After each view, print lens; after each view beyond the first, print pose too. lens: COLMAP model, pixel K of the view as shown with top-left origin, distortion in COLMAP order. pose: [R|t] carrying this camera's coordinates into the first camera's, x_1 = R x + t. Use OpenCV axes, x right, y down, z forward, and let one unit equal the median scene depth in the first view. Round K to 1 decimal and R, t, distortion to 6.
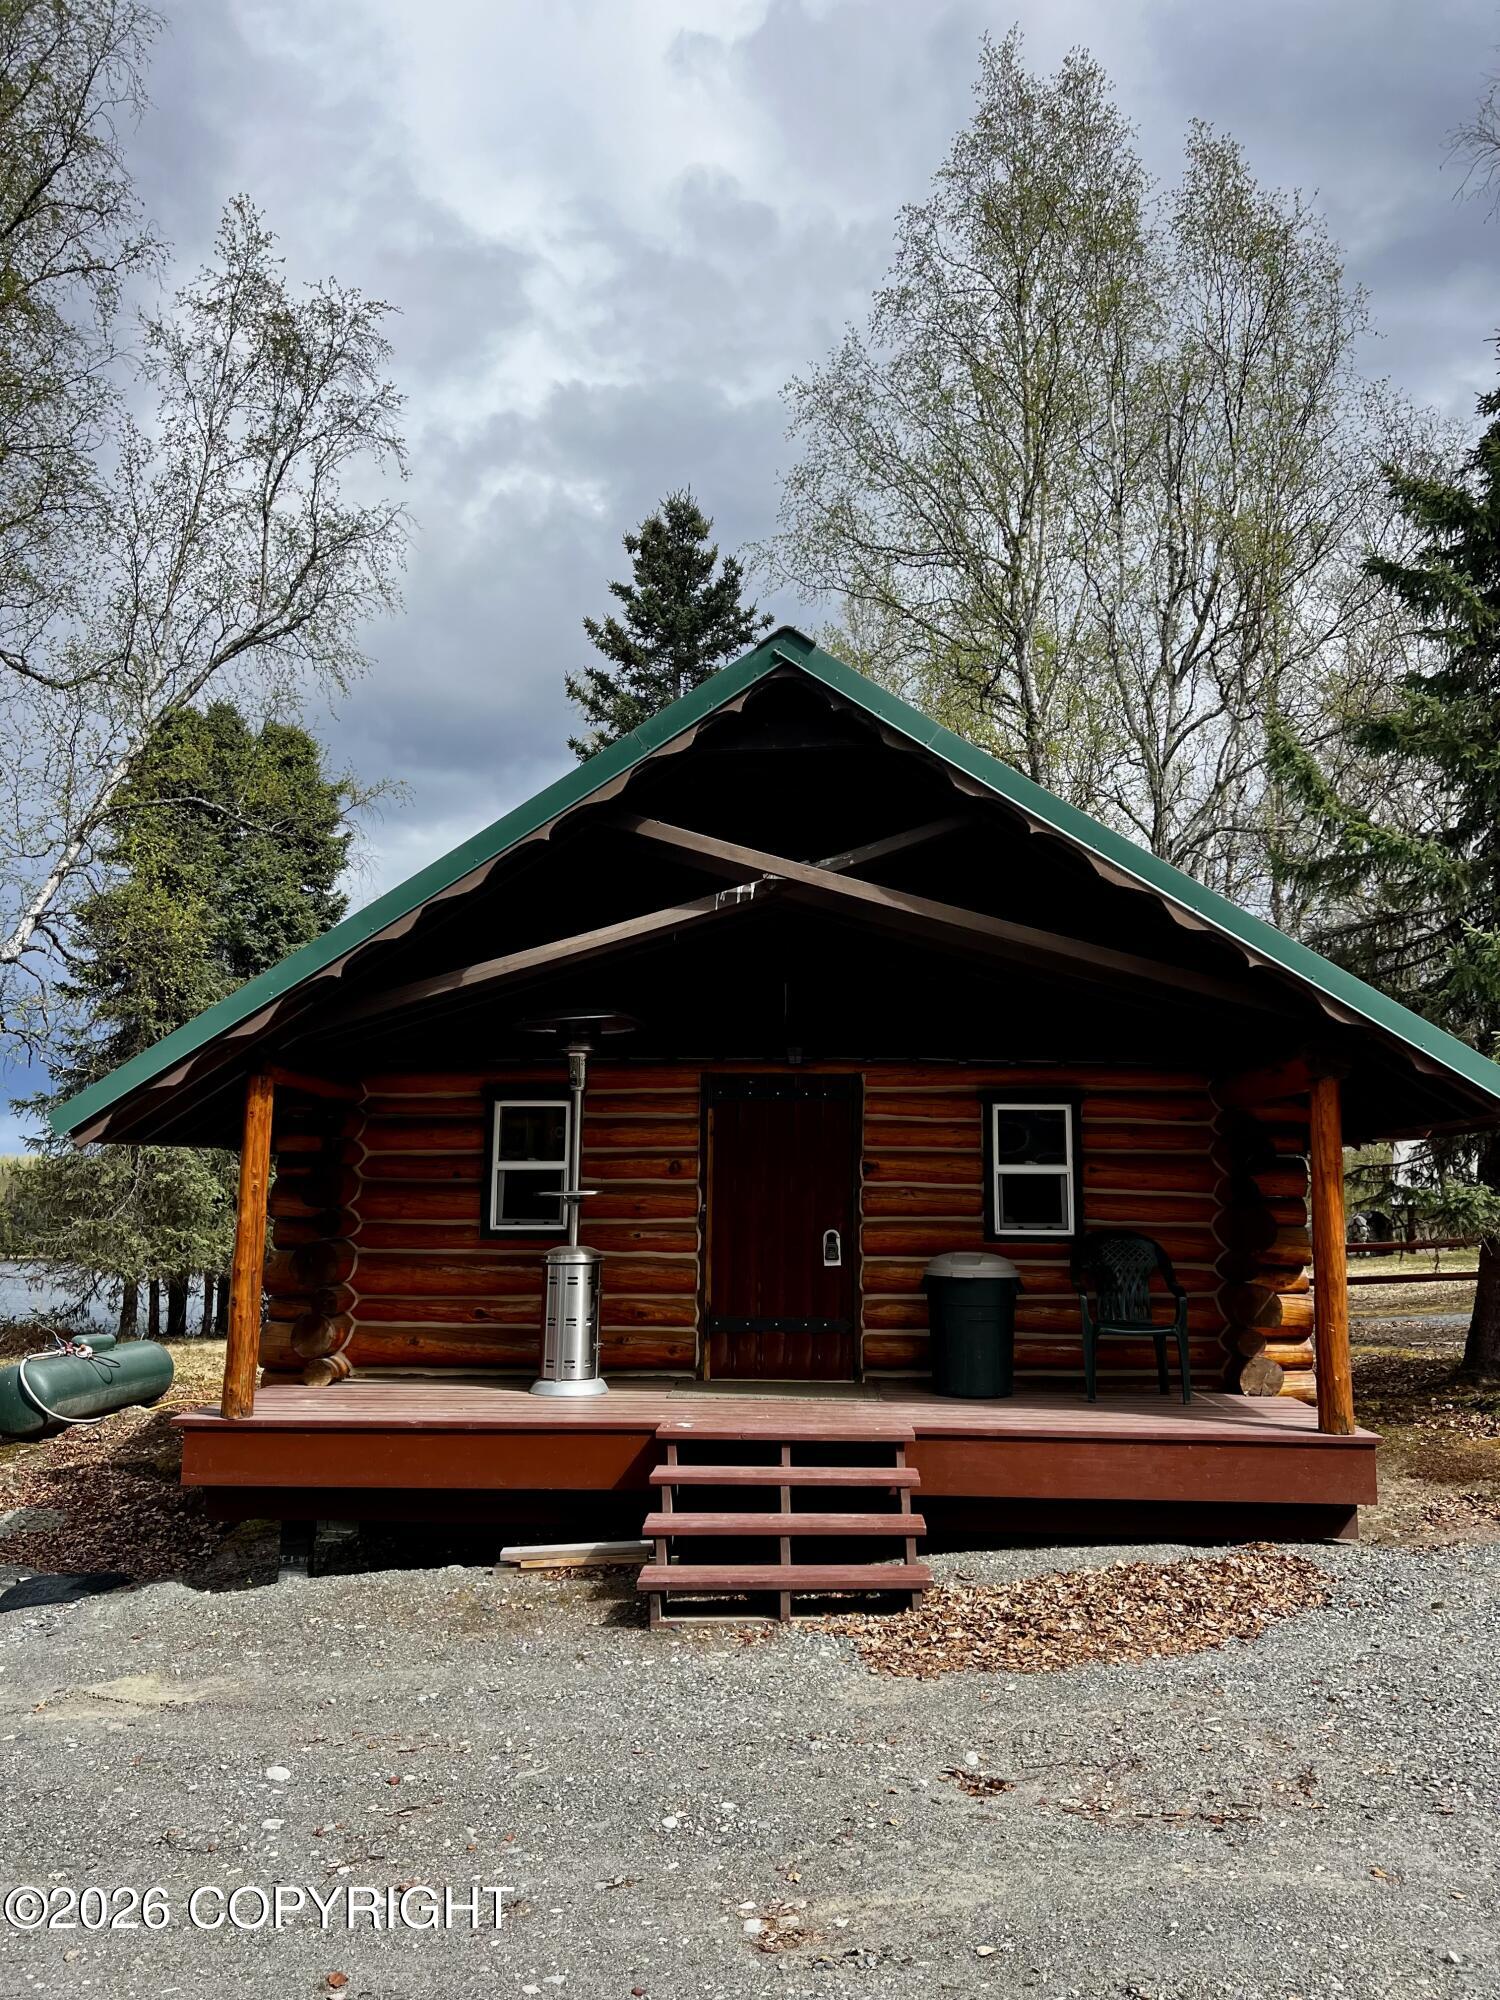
lens RADIAL K [[1489.7, 0, 748.9], [0, 1489.7, 1045.9], [0, 0, 1]] dist [0.093436, -0.130636]
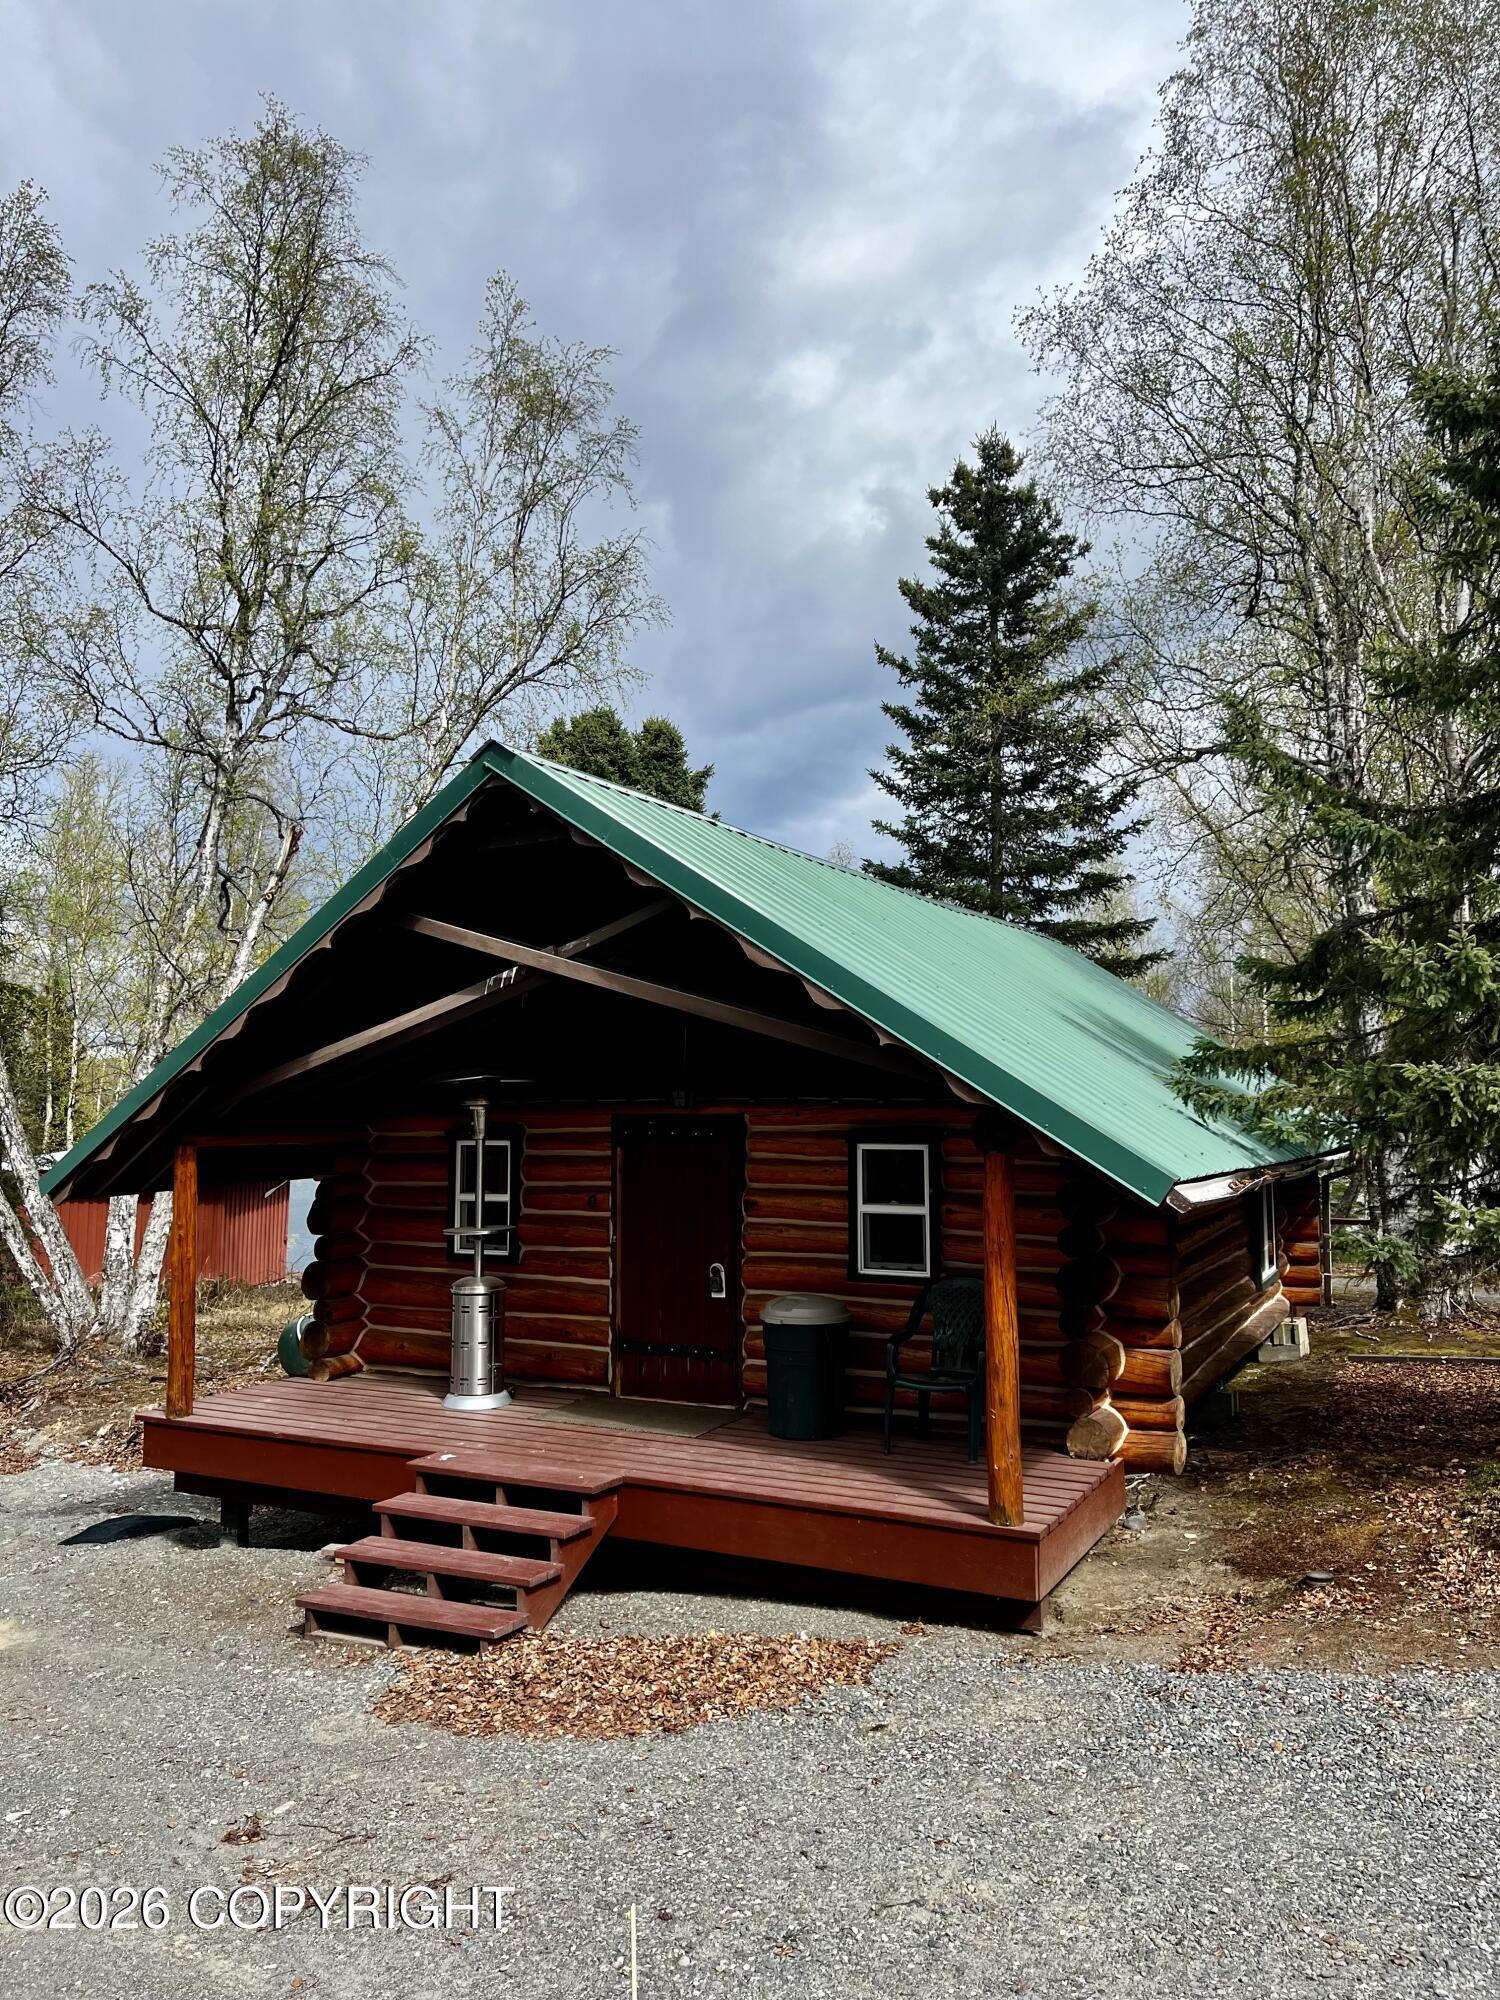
lens RADIAL K [[1489.4, 0, 749.4], [0, 1489.4, 1030.2], [0, 0, 1]] dist [0.097892, -0.124179]
pose [[0.903910, -0.032999, -0.426447, 0.531608], [0.058638, 0.997166, 0.047129, -0.089497], [0.423684, -0.067607, 0.903284, 0.066590]]
